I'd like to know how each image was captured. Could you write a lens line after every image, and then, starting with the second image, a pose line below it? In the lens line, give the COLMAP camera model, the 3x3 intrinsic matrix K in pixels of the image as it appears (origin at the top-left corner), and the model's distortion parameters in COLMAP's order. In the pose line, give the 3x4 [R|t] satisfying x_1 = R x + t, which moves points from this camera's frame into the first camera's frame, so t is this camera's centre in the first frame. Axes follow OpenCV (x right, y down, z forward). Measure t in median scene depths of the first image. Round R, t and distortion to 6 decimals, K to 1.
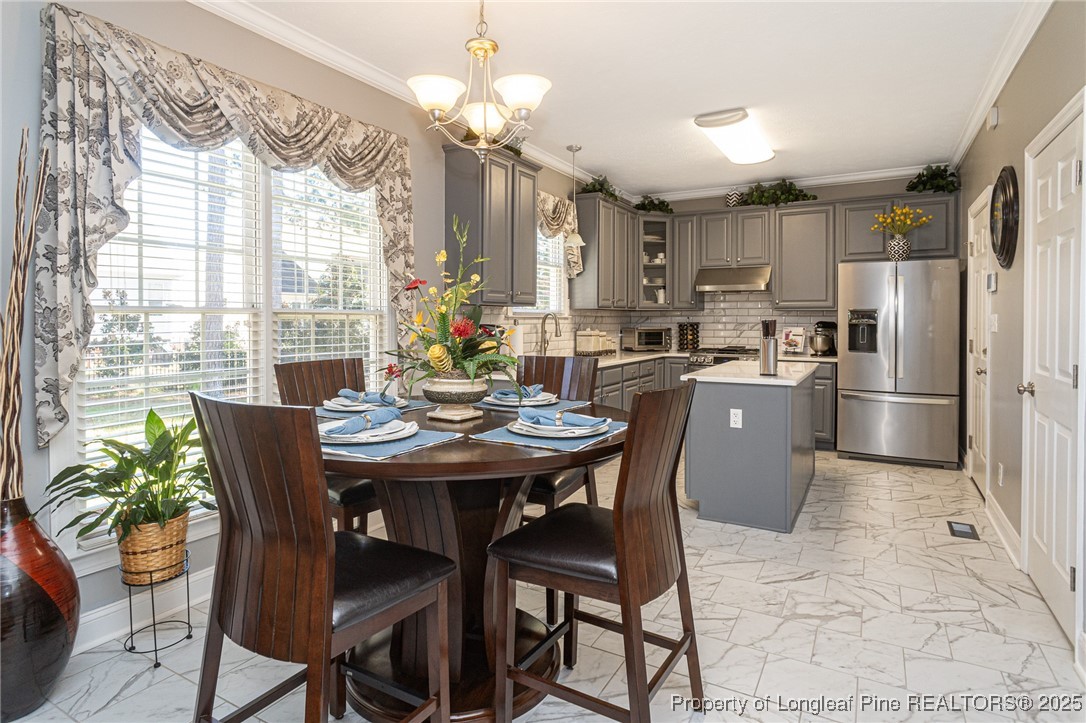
lens RADIAL K [[584.2, 0, 540.0], [0, 584.2, 325.4], [0, 0, 1]] dist [-0.013110, 0.008612]
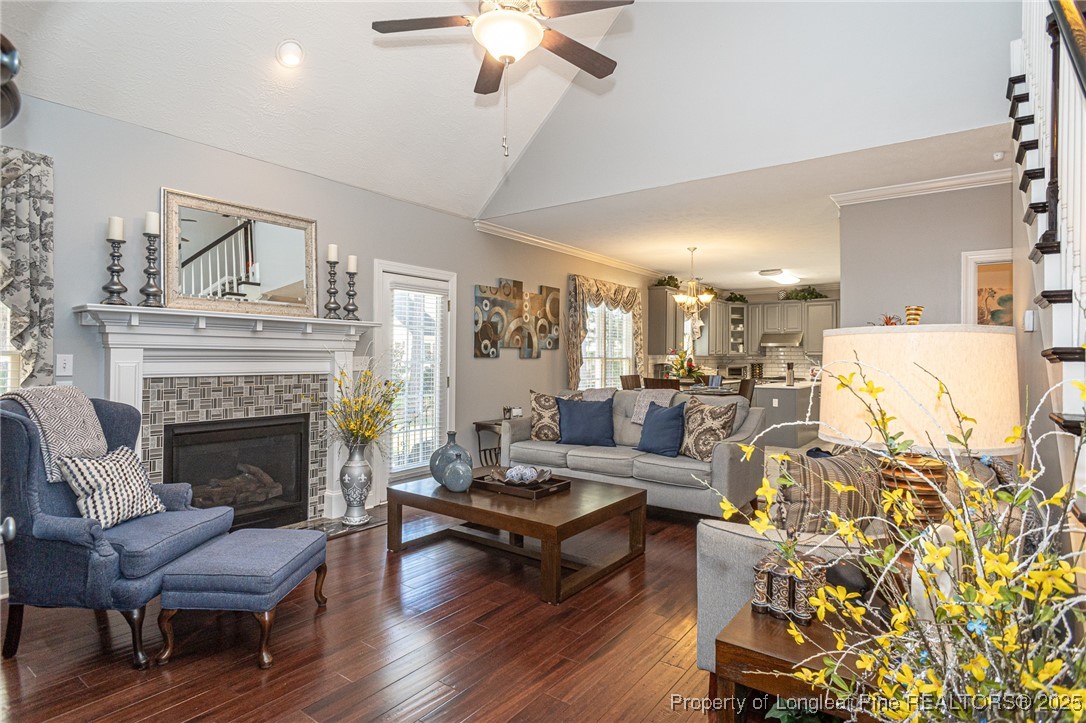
lens RADIAL K [[584.2, 0, 551.2], [0, 584.2, 364.0], [0, 0, 1]] dist [-0.013110, 0.008612]
pose [[0.994886, 0.004522, -0.100907, -0.226501], [-0.004944, 0.999980, -0.003936, 0.009187], [0.100887, 0.004414, 0.994888, -0.994345]]
